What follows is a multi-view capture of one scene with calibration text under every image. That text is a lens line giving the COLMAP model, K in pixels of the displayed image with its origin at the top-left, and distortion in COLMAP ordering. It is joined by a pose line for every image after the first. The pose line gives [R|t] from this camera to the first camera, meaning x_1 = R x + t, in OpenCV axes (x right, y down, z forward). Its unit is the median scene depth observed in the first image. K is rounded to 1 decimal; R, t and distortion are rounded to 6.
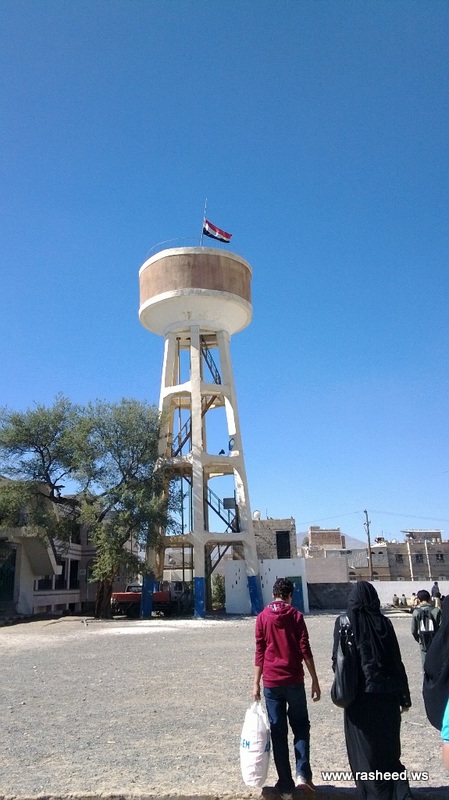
lens RADIAL K [[636.6, 0, 224.5], [0, 636.6, 400.0], [0, 0, 1]] dist [0.130559, -0.177584]
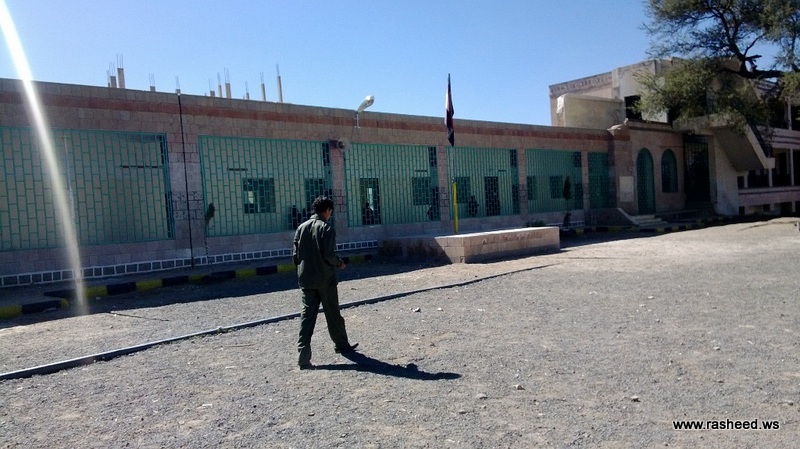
lens RADIAL K [[612.4, 0, 400.0], [0, 612.4, 224.5], [0, 0, 1]] dist [0.087386, -0.149921]
pose [[0.669528, -0.004253, -0.742775, 0.004934], [0.249491, 0.943175, 0.219488, 0.057975], [0.699633, -0.332269, 0.632543, 0.187263]]
